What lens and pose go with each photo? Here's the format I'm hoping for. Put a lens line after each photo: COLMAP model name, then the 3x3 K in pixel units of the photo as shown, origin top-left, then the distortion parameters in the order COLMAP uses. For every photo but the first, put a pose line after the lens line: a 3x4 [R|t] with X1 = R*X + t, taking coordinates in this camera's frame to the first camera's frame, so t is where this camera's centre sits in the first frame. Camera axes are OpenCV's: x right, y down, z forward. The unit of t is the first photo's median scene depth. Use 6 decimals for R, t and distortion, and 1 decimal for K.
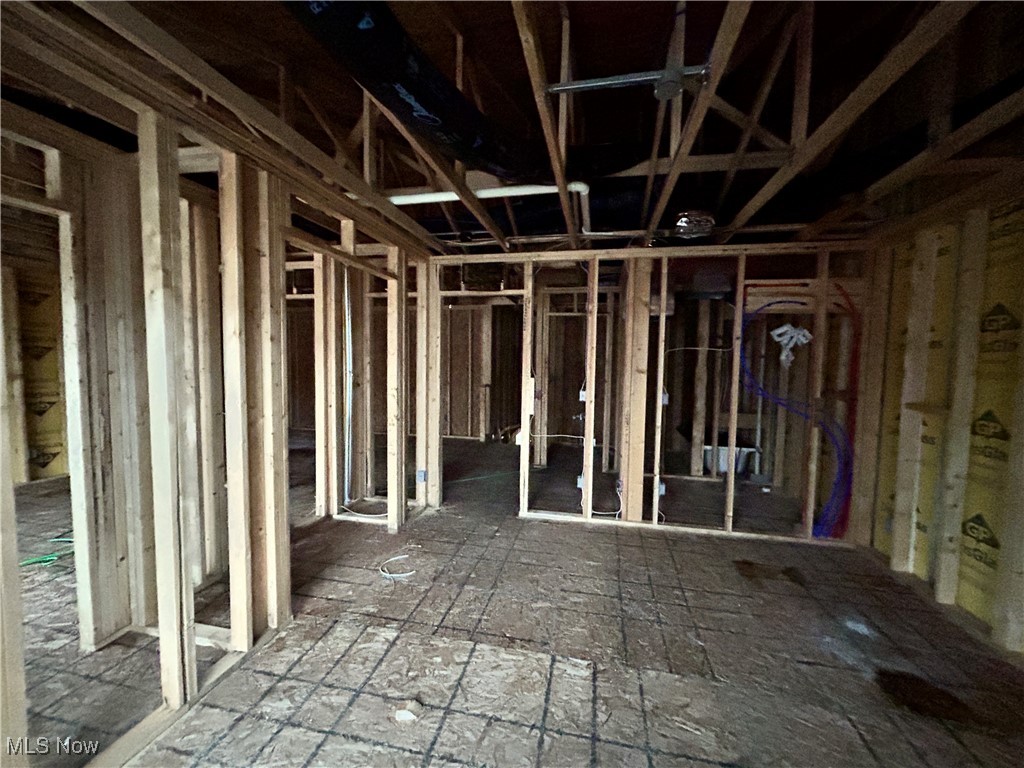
lens RADIAL K [[413.2, 0, 510.3], [0, 413.2, 386.2], [0, 0, 1]] dist [0.001002, 0.000587]
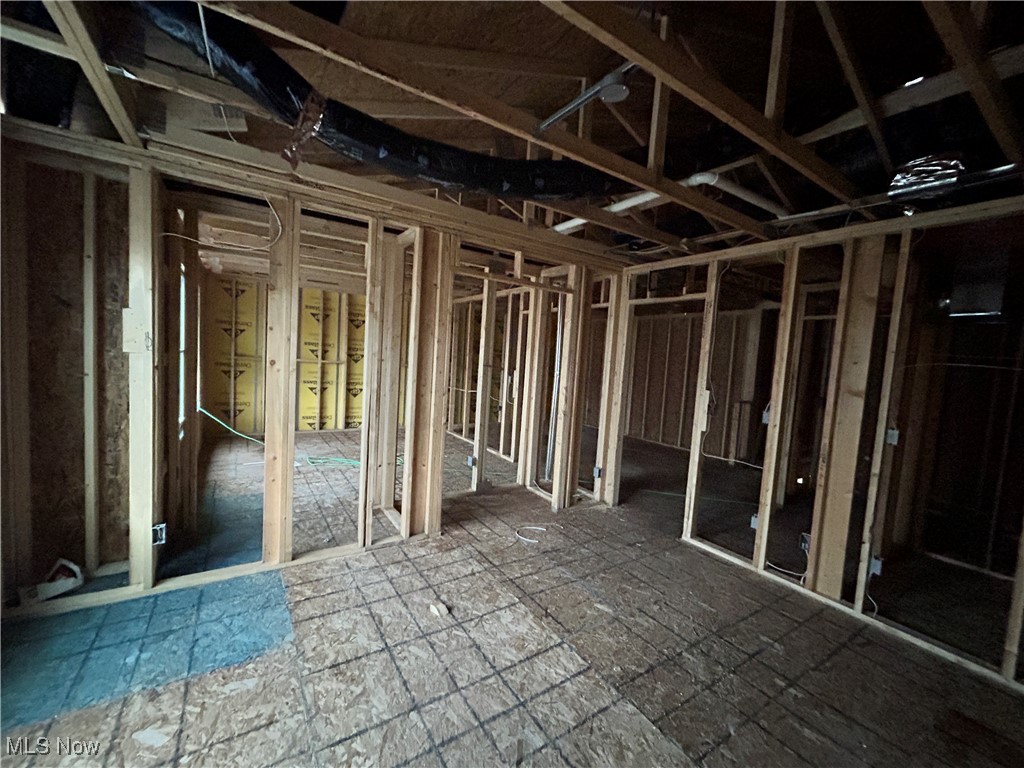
lens RADIAL K [[413.2, 0, 510.3], [0, 413.2, 386.2], [0, 0, 1]] dist [0.001002, 0.000587]
pose [[0.710495, 0.080158, -0.699122, 0.395301], [-0.094374, 0.995370, 0.018215, -0.005316], [0.697346, 0.053037, 0.714770, 0.062685]]
